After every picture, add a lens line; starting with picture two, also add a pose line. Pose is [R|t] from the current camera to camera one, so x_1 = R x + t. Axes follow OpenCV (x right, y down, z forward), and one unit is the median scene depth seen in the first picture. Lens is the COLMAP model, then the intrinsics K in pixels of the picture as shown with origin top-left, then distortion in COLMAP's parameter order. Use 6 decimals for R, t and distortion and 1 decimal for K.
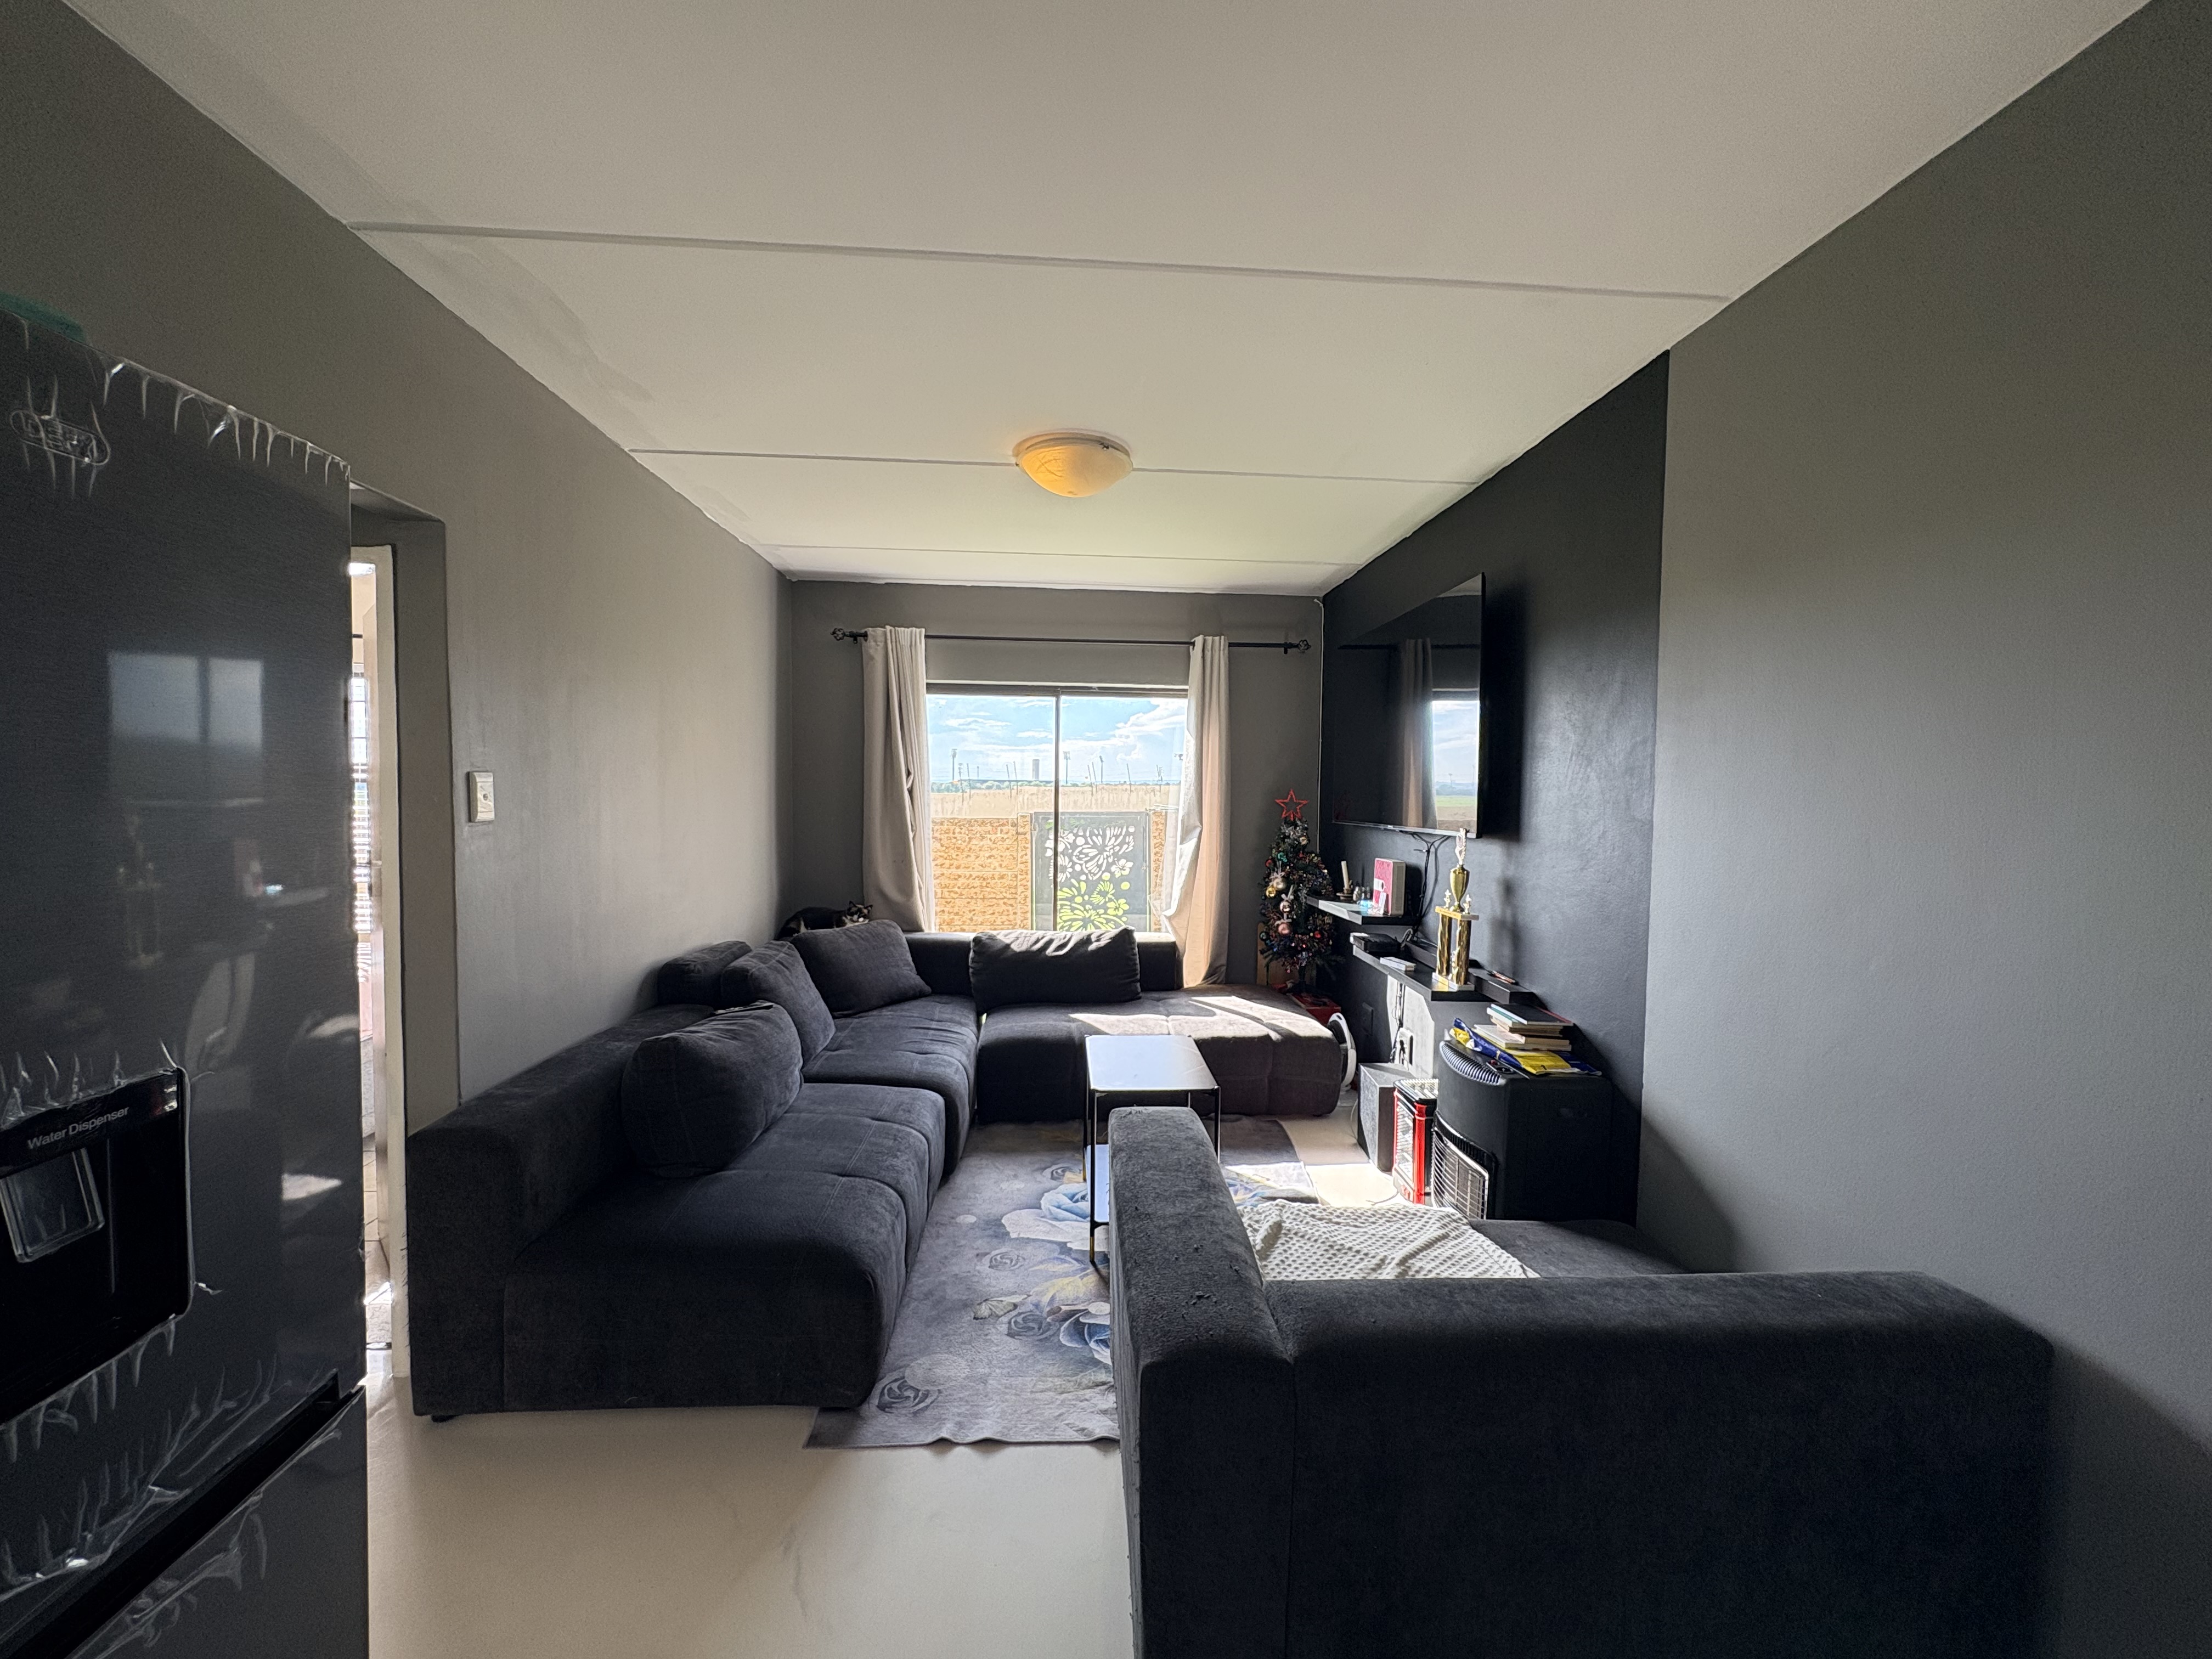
lens RADIAL K [[883.4, 0, 1105.3], [0, 883.4, 825.6], [0, 0, 1]] dist [0.001351, -0.000083]
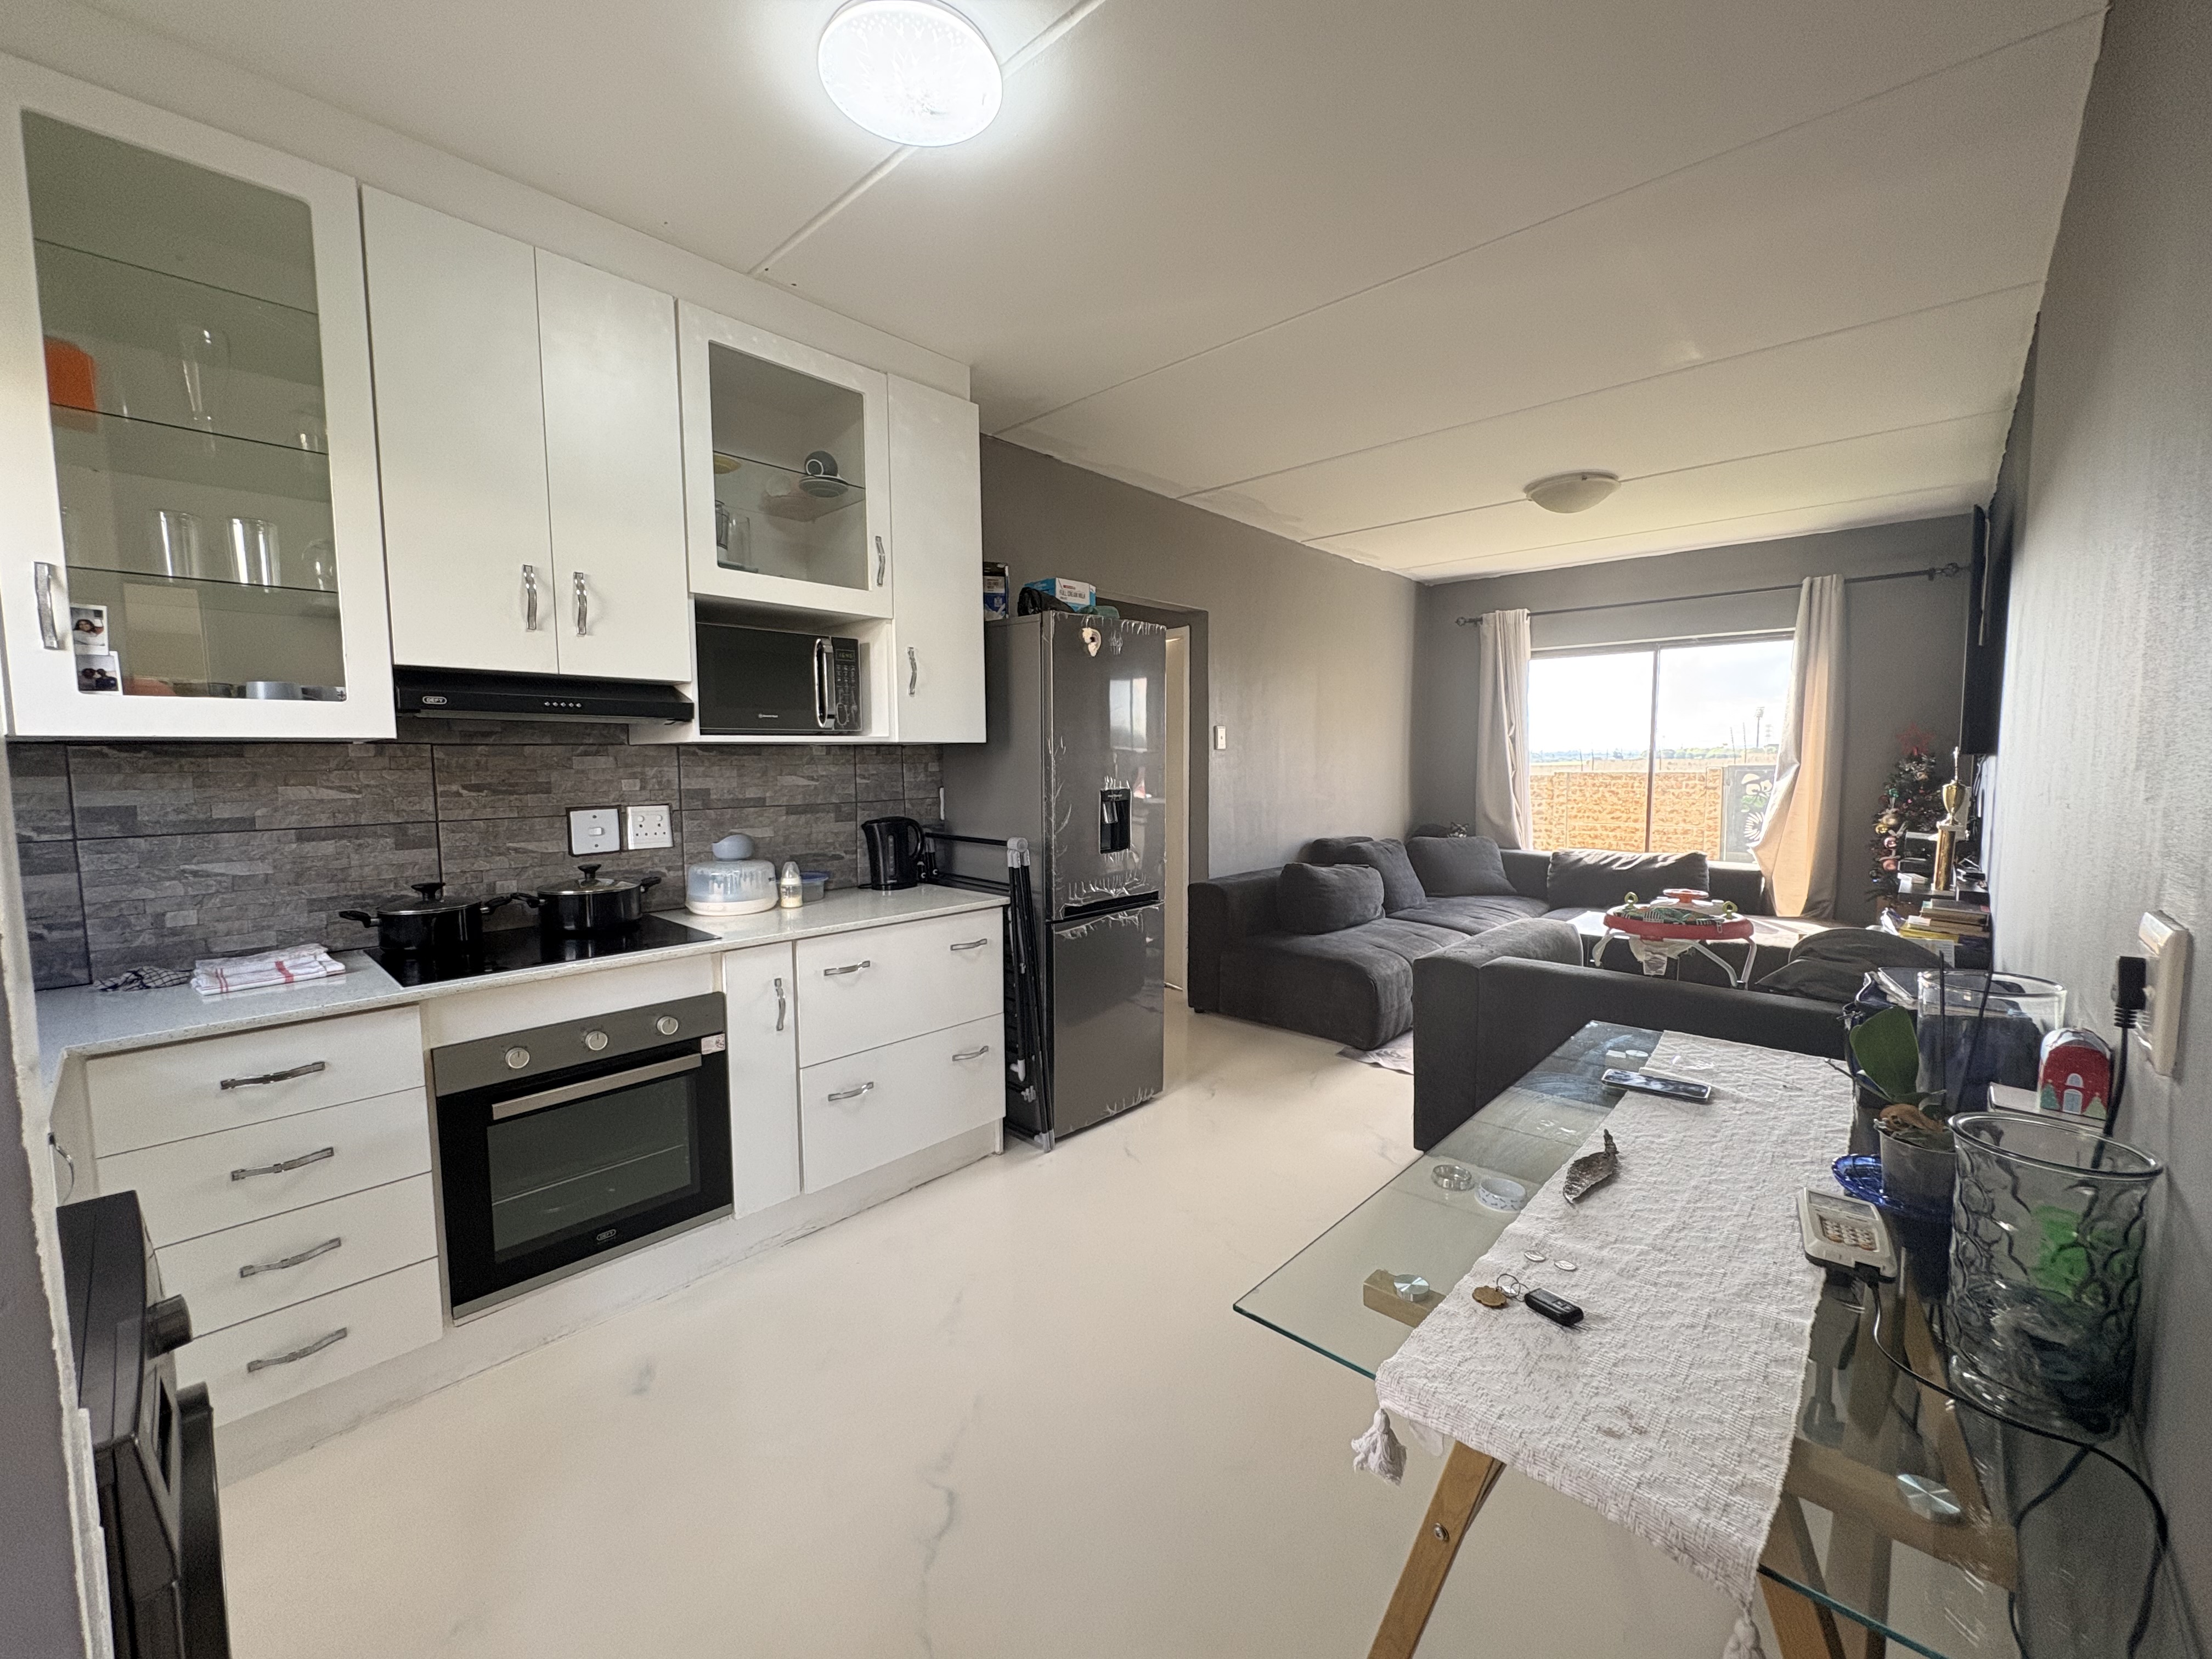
lens RADIAL K [[889.1, 0, 1106.0], [0, 889.1, 829.5], [0, 0, 1]] dist [0.001488, 0.000079]
pose [[0.696438, 0.040252, -0.716487, 0.434845], [-0.014401, 0.999009, 0.042126, 0.068603], [0.717472, -0.019021, 0.696327, -0.465240]]
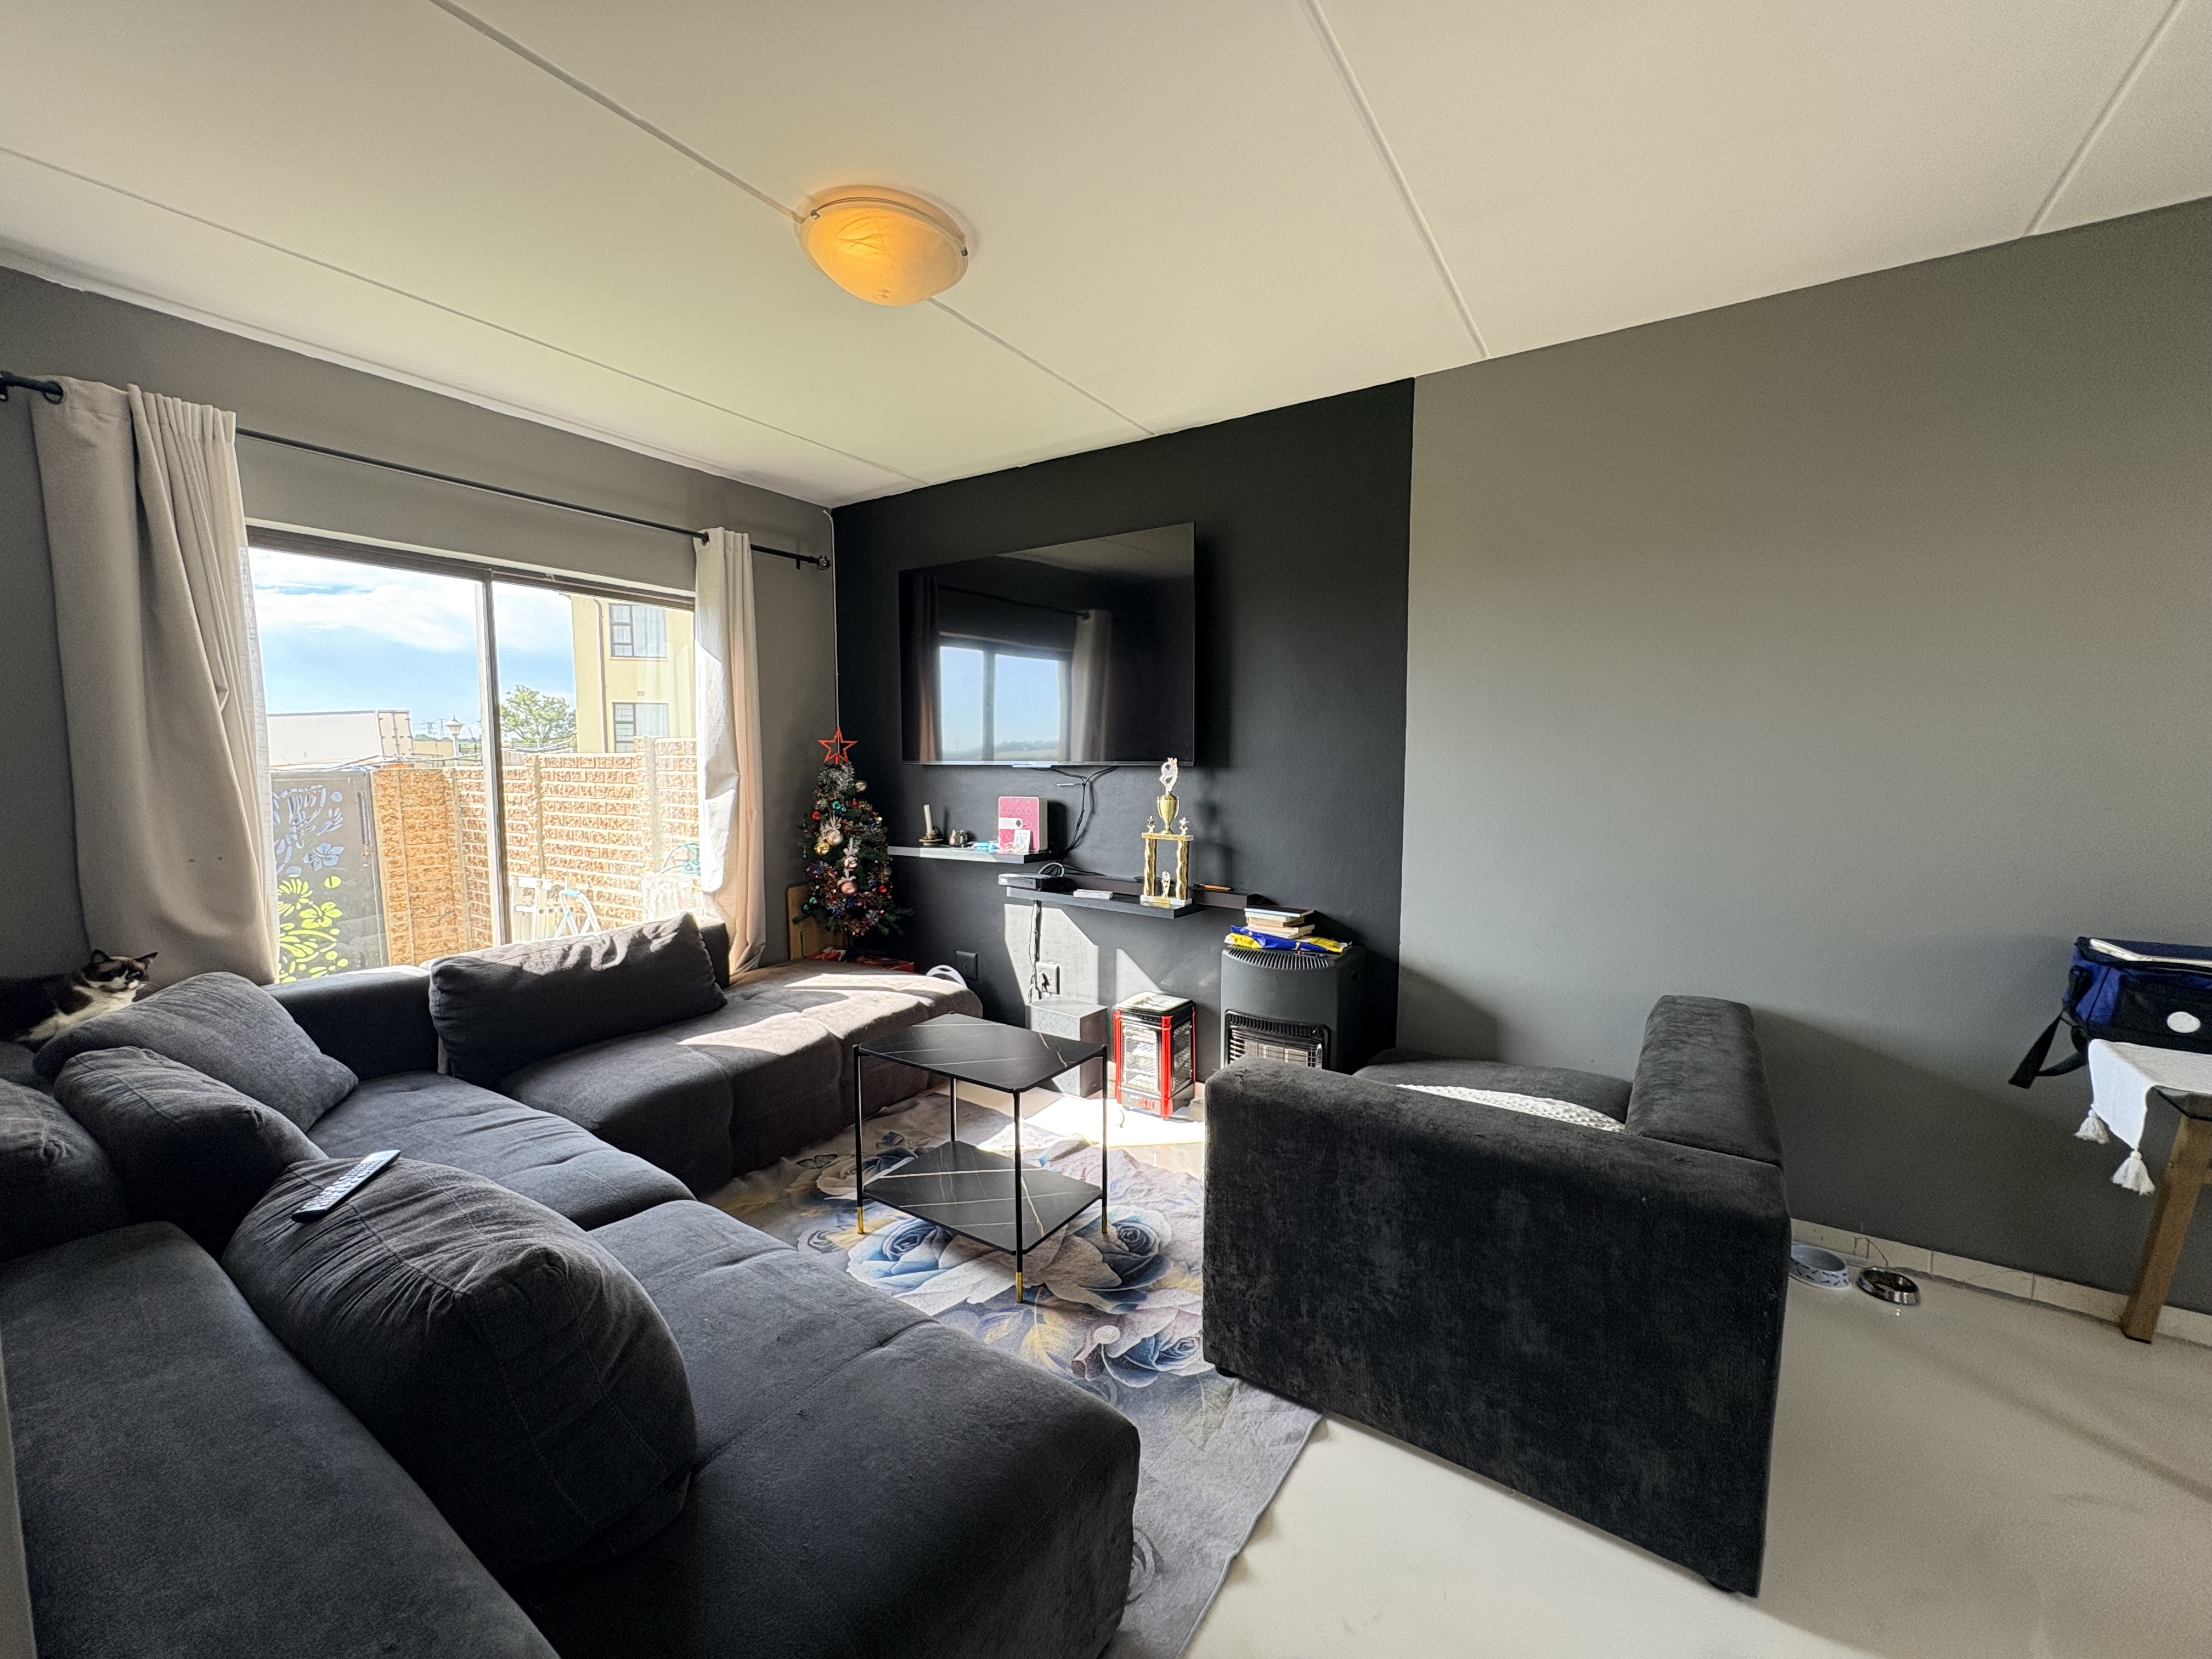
lens RADIAL K [[883.4, 0, 1105.3], [0, 883.4, 825.6], [0, 0, 1]] dist [0.001351, -0.000083]
pose [[0.598136, -0.077098, 0.797678, -0.485835], [0.039251, 0.996985, 0.066929, 0.009588], [-0.800433, -0.008723, 0.599359, 0.388659]]
